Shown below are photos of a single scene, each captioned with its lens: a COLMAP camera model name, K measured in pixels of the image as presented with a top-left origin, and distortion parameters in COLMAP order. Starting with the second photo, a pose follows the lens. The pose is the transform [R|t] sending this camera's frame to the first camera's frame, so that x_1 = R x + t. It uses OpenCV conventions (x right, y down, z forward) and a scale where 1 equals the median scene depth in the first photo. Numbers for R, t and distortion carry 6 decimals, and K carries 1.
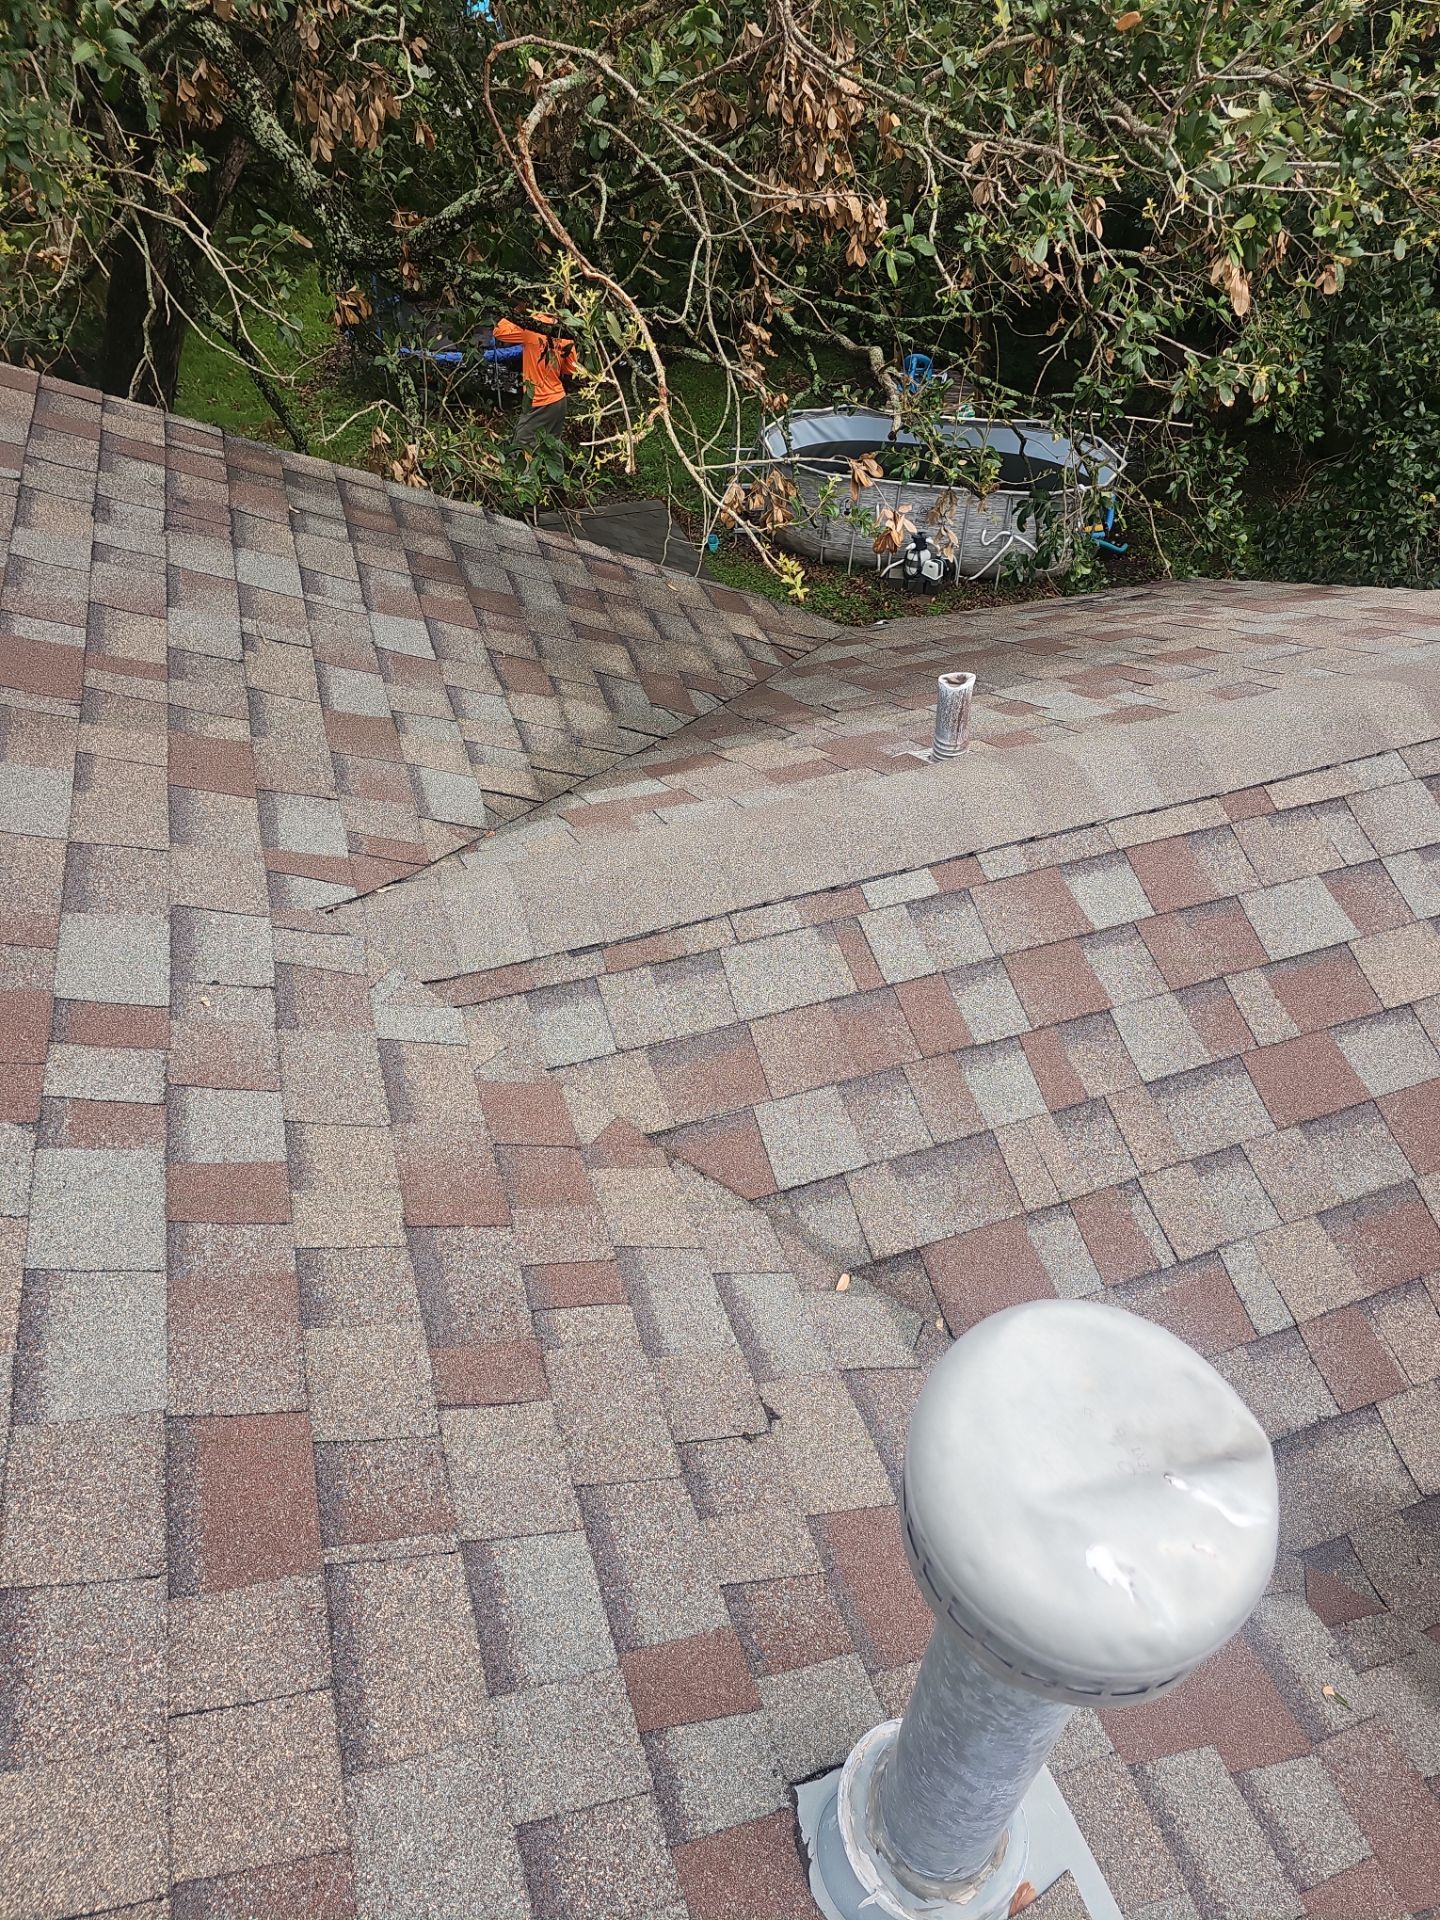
lens RADIAL K [[1266.2, 0, 742.2], [0, 1266.2, 974.0], [0, 0, 1]] dist [0.059987, -0.056770]
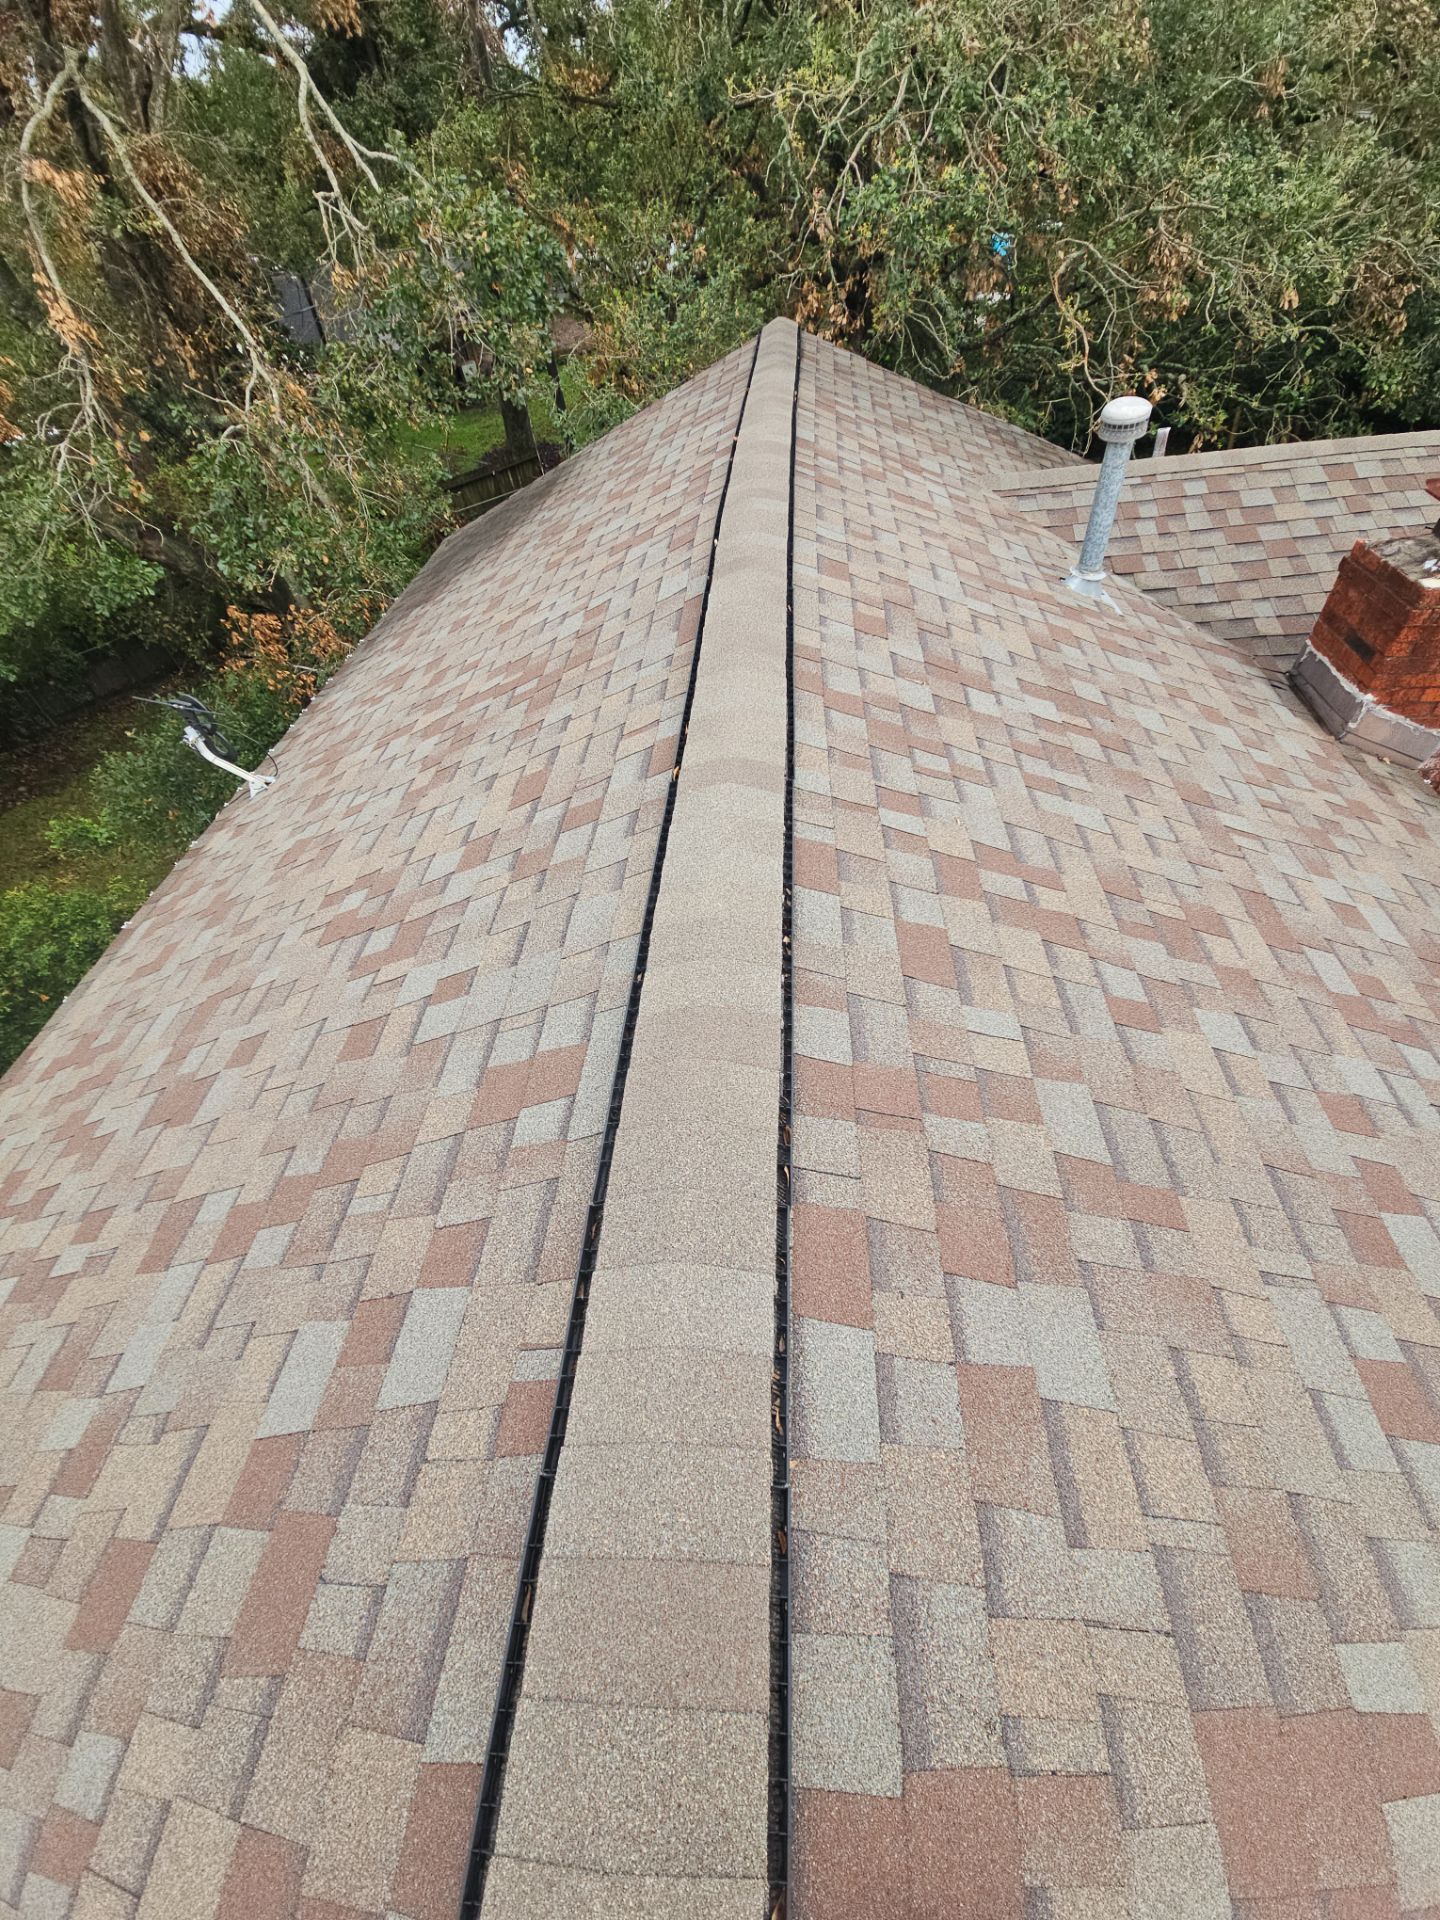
lens RADIAL K [[778.4, 0, 724.6], [0, 778.4, 956.8], [0, 0, 1]] dist [0.008168, -0.006863]
pose [[0.914791, 0.212095, -0.343764, 0.107486], [-0.180632, 0.976017, 0.121501, 1.034634], [0.361289, -0.049053, 0.931163, -1.330676]]
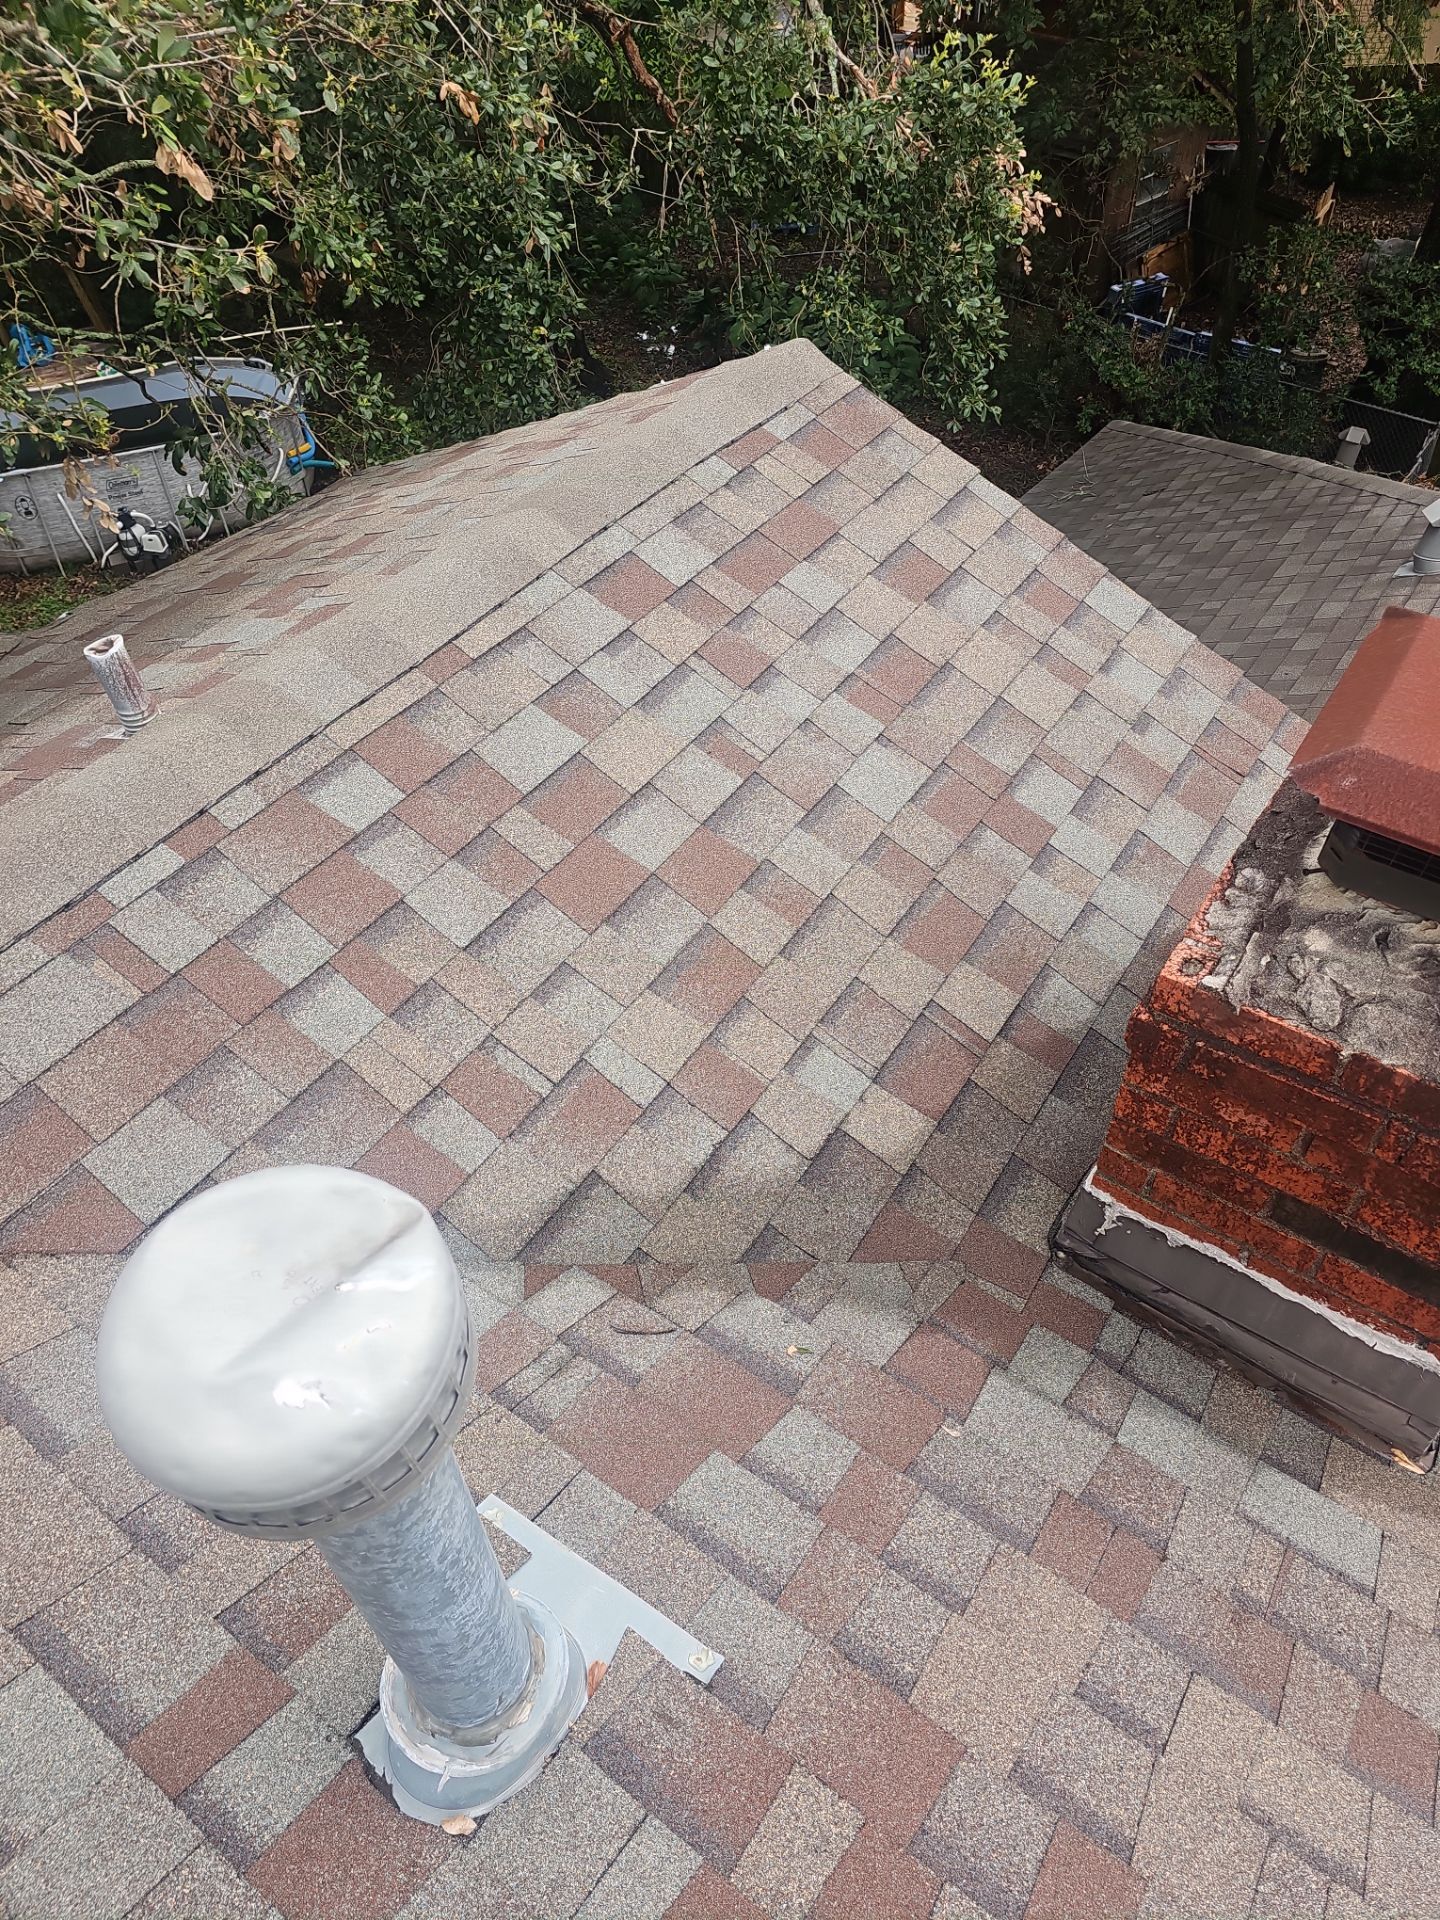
lens RADIAL K [[1266.2, 0, 726.4], [0, 1266.2, 975.6], [0, 0, 1]] dist [0.059987, -0.056770]
pose [[0.816597, -0.445560, 0.366941, 0.086646], [0.422974, 0.894490, 0.144844, 0.038941], [-0.392762, 0.036927, 0.918899, -0.029175]]
